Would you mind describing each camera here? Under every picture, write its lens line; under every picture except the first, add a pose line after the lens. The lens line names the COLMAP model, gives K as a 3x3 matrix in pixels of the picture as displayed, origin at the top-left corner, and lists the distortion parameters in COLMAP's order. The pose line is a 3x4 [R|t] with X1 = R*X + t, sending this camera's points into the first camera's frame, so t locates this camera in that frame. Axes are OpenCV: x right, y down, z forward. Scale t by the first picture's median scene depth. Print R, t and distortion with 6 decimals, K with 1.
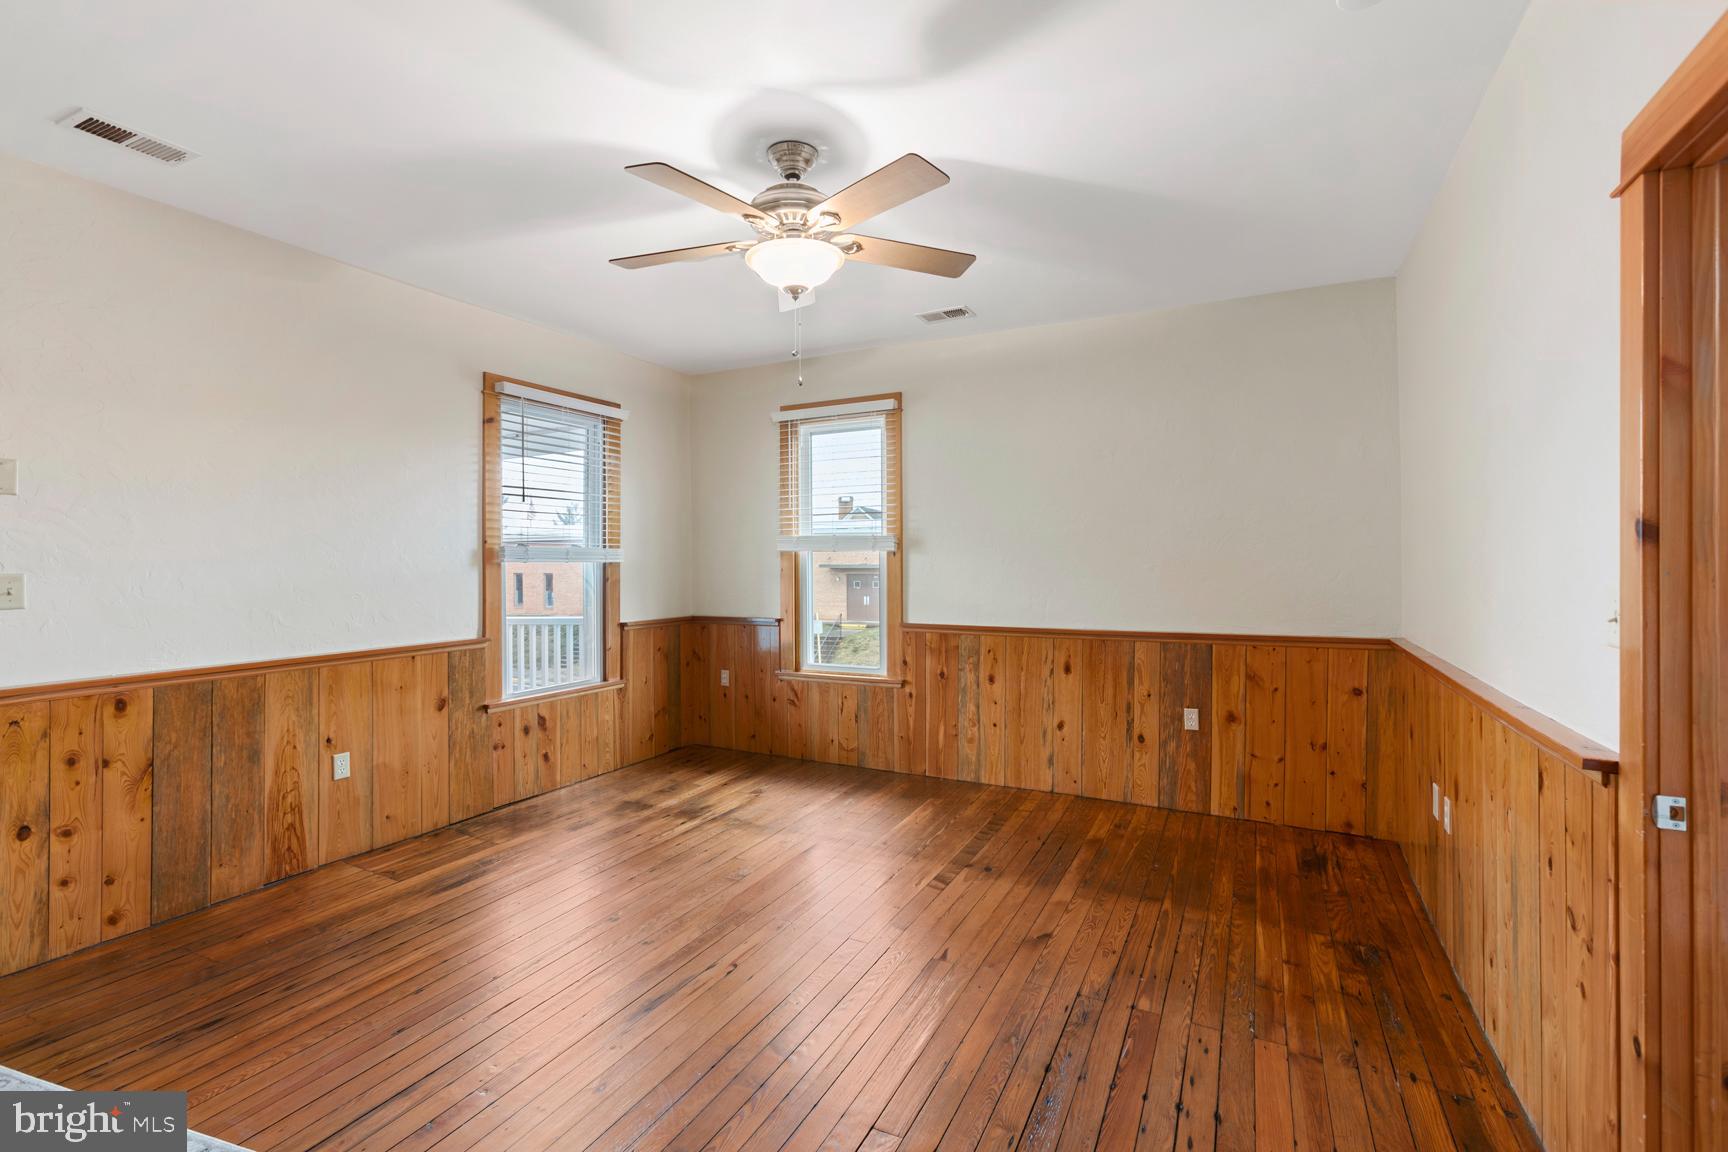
lens RADIAL K [[766.9, 0, 863.0], [0, 766.9, 565.0], [0, 0, 1]] dist [-0.016574, 0.008541]
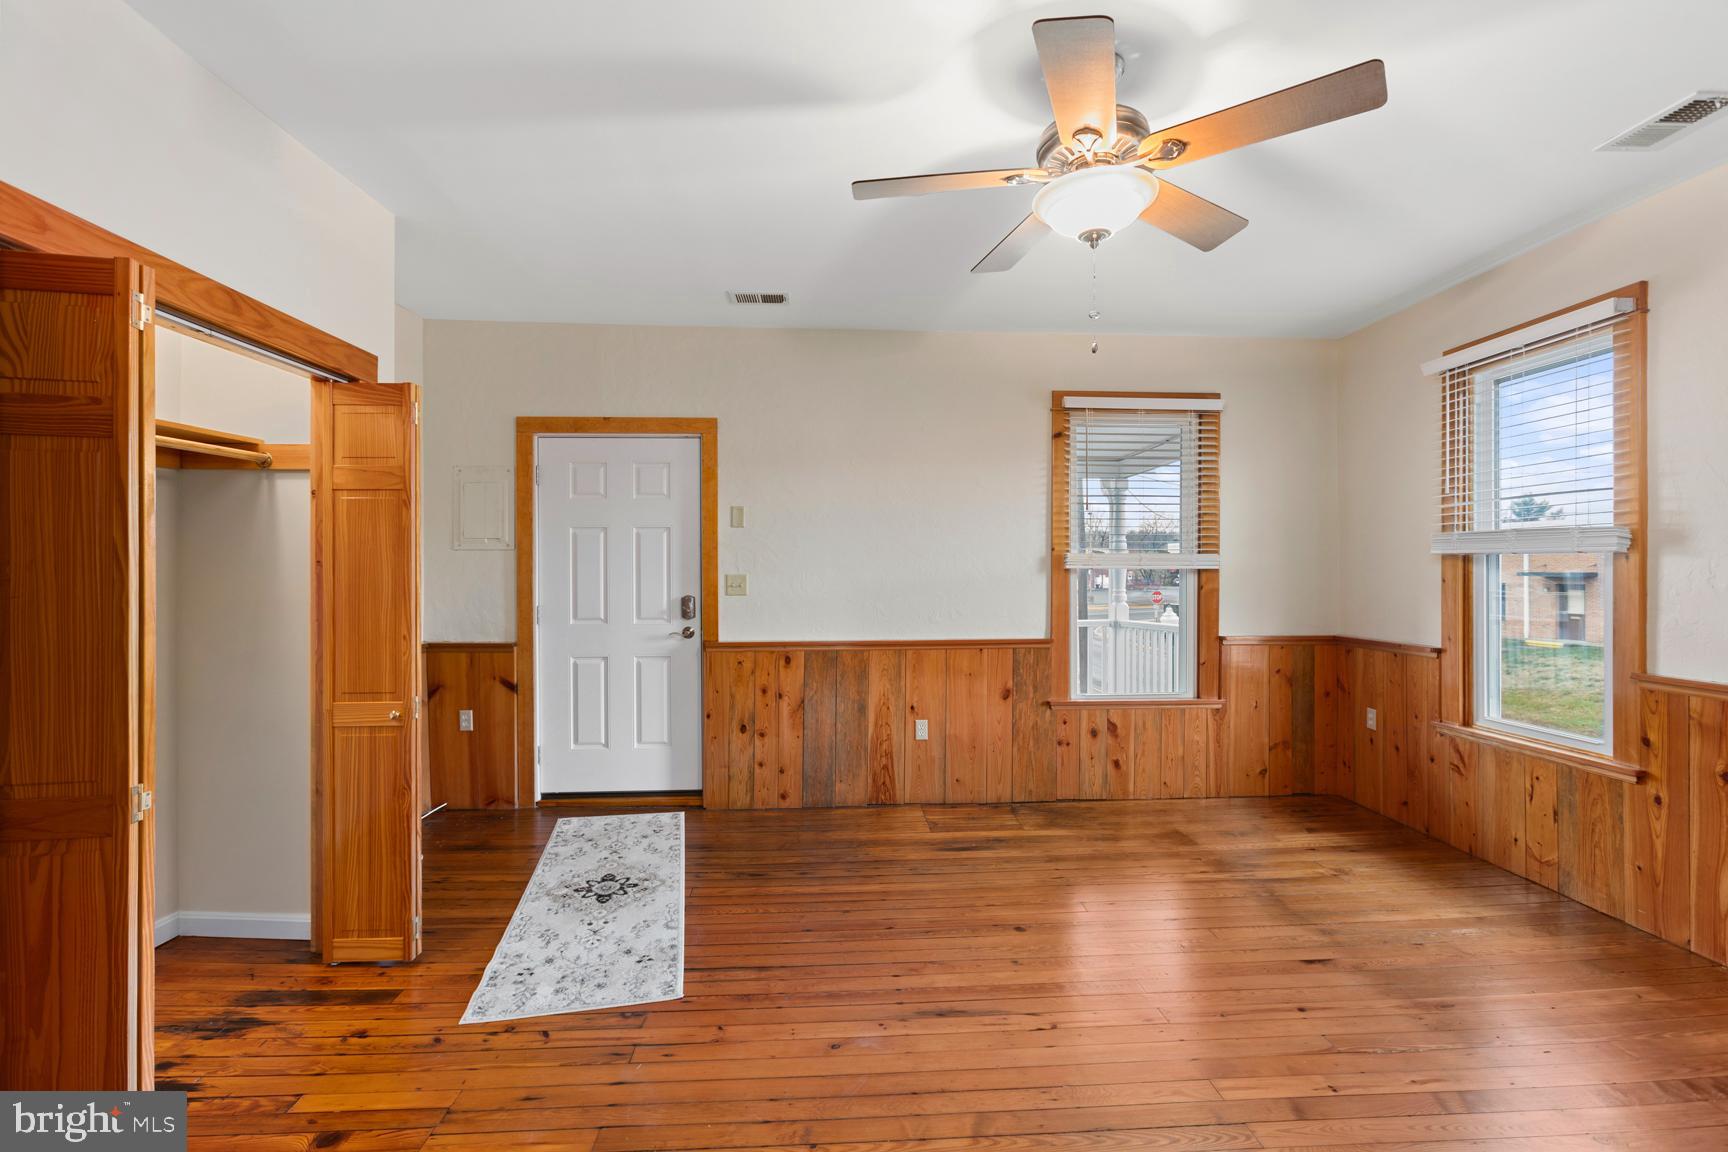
lens RADIAL K [[766.9, 0, 870.1], [0, 766.9, 571.6], [0, 0, 1]] dist [-0.016574, 0.008541]
pose [[0.508519, 0.005966, -0.861030, 0.287937], [-0.005492, 0.999978, 0.003685, -0.001884], [0.861033, 0.002855, 0.508541, 0.220800]]
